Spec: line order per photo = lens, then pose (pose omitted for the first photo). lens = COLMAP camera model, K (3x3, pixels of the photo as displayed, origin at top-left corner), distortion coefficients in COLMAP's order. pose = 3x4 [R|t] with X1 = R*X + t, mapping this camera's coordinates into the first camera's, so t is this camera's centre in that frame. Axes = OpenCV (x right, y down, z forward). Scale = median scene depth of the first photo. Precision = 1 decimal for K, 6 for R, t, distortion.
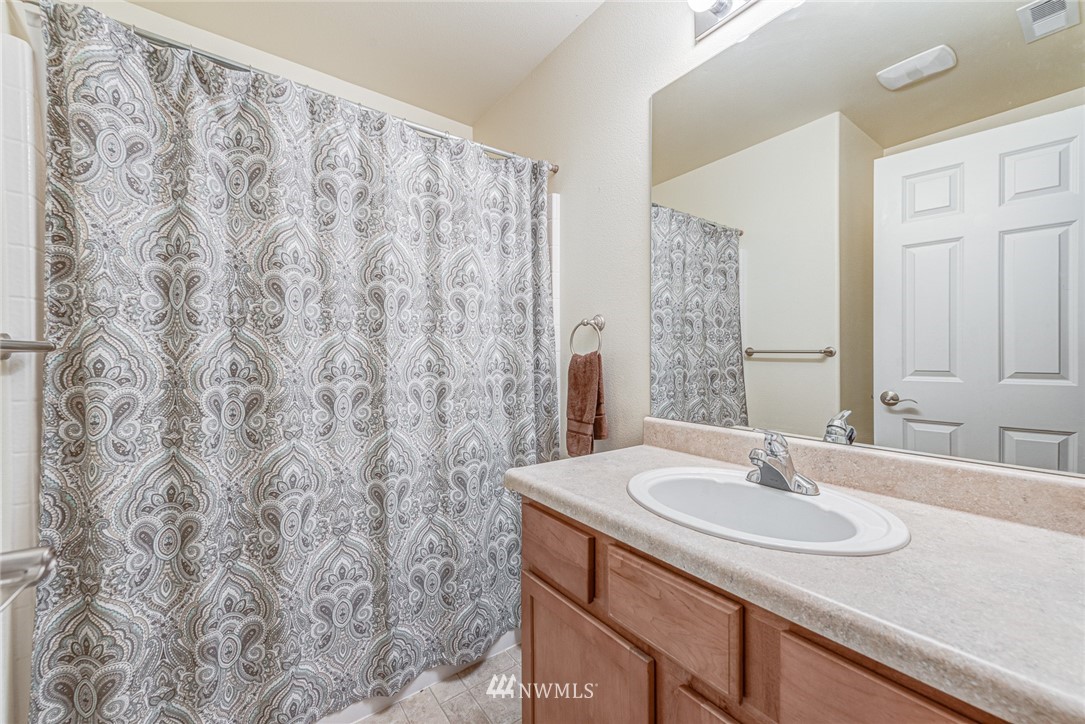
lens RADIAL K [[425.9, 0, 547.0], [0, 425.9, 363.0], [0, 0, 1]] dist [0.010651, -0.001095]
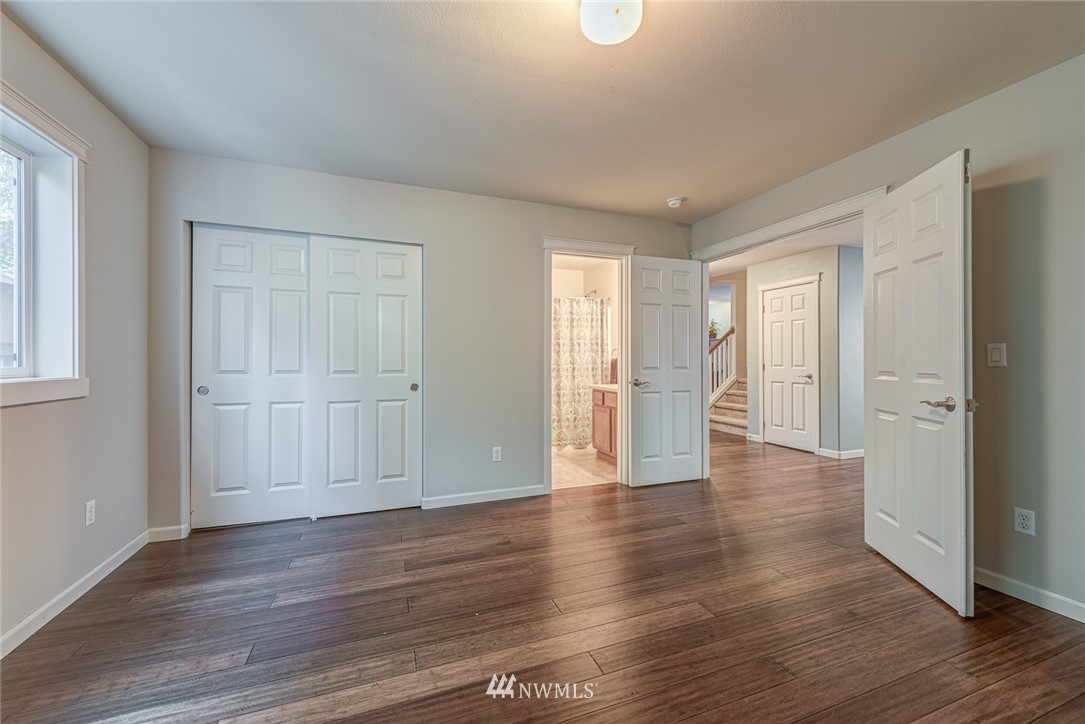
lens RADIAL K [[425.9, 0, 541.0], [0, 425.9, 359.0], [0, 0, 1]] dist [0.010651, -0.001095]
pose [[0.960970, 0.001132, -0.276650, 0.470817], [-0.002881, 0.999978, -0.005917, 0.004410], [0.276637, 0.006483, 0.960953, -2.474571]]
